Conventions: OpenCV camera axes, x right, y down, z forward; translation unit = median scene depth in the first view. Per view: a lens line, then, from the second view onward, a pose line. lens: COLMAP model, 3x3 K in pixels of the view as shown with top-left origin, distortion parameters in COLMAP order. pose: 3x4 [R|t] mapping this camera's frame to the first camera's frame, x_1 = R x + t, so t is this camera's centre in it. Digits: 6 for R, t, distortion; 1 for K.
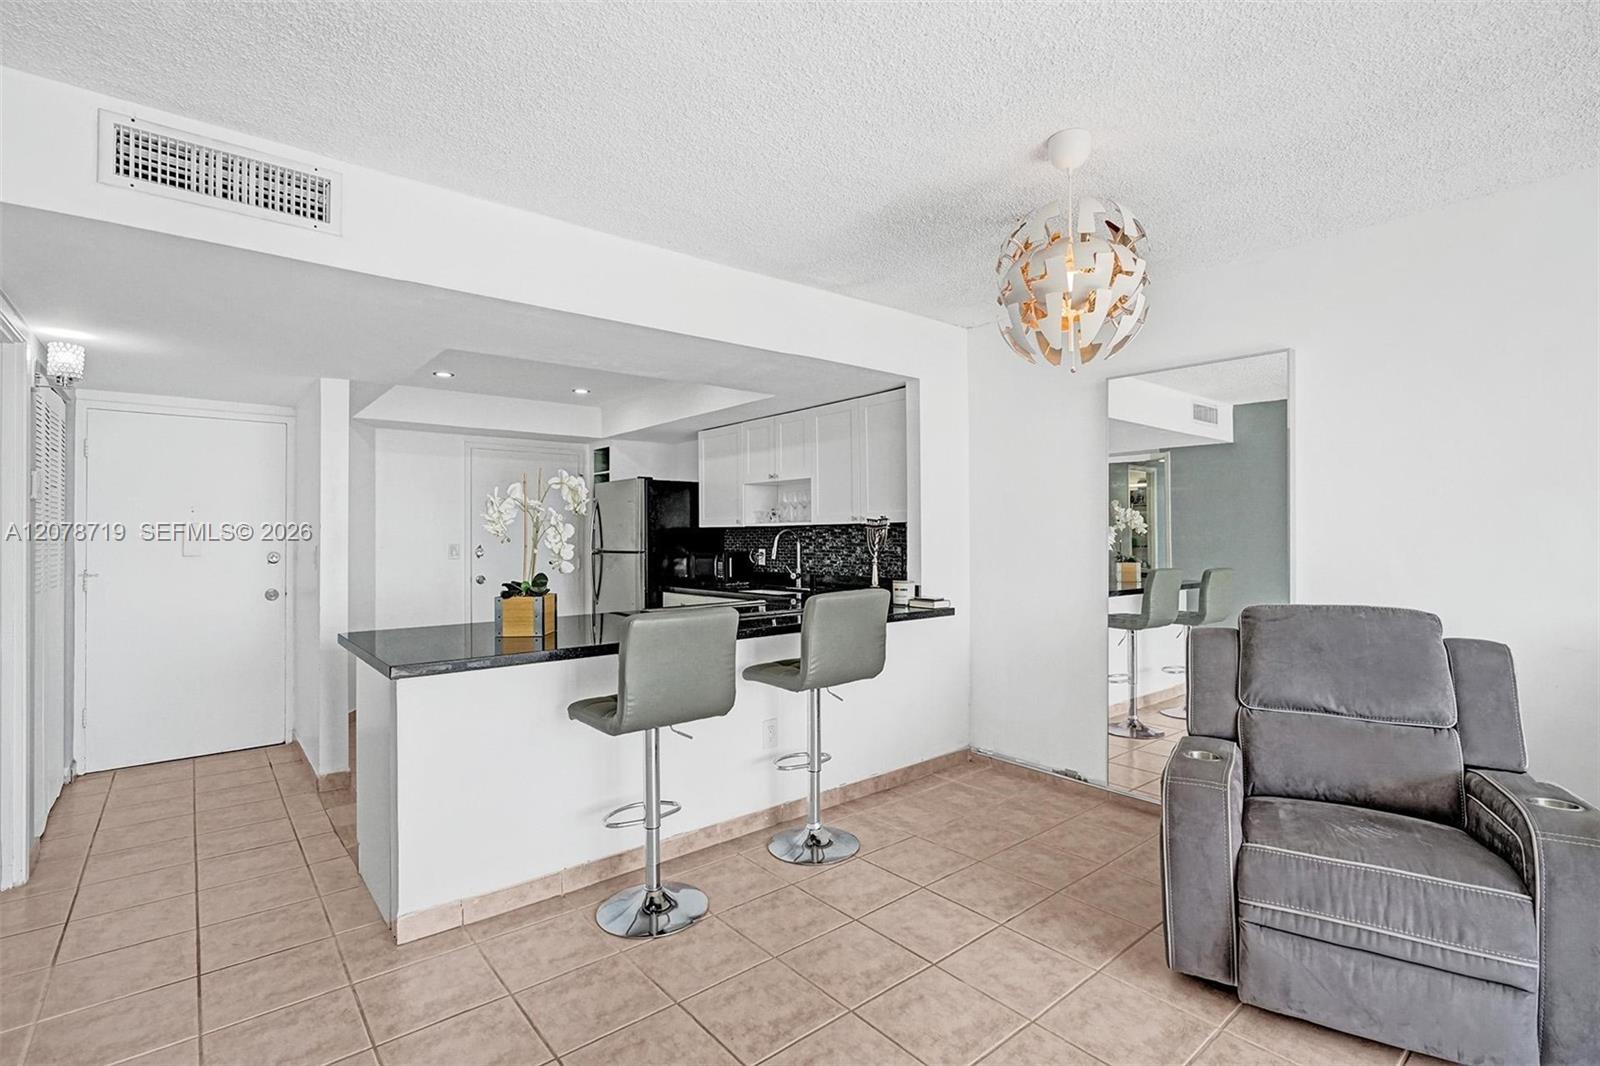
lens RADIAL K [[756.1, 0, 801.0], [0, 756.1, 526.2], [0, 0, 1]] dist [-0.001820, 0.000118]
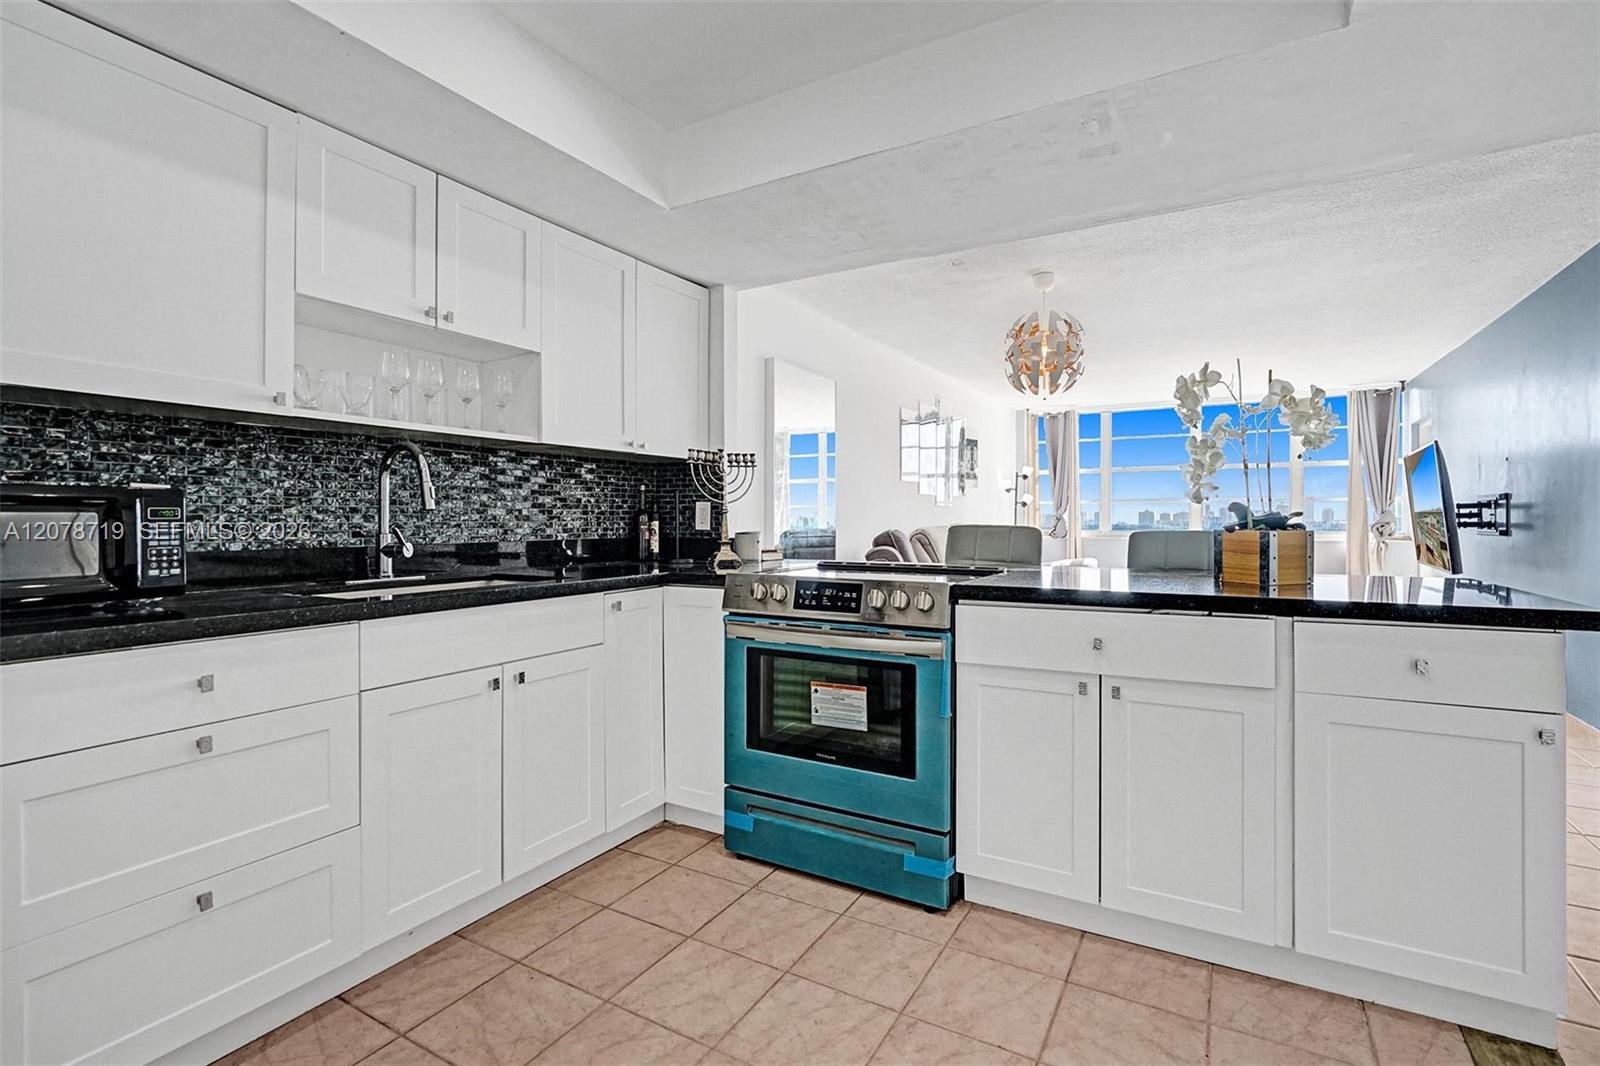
lens RADIAL K [[748.2, 0, 803.7], [0, 748.2, 520.0], [0, 0, 1]] dist [-0.002968, 0.000806]
pose [[-0.358303, 0.007682, 0.933574, -0.644946], [-0.008522, 0.999898, -0.011498, 0.067686], [-0.933566, -0.012076, -0.358201, 1.230478]]
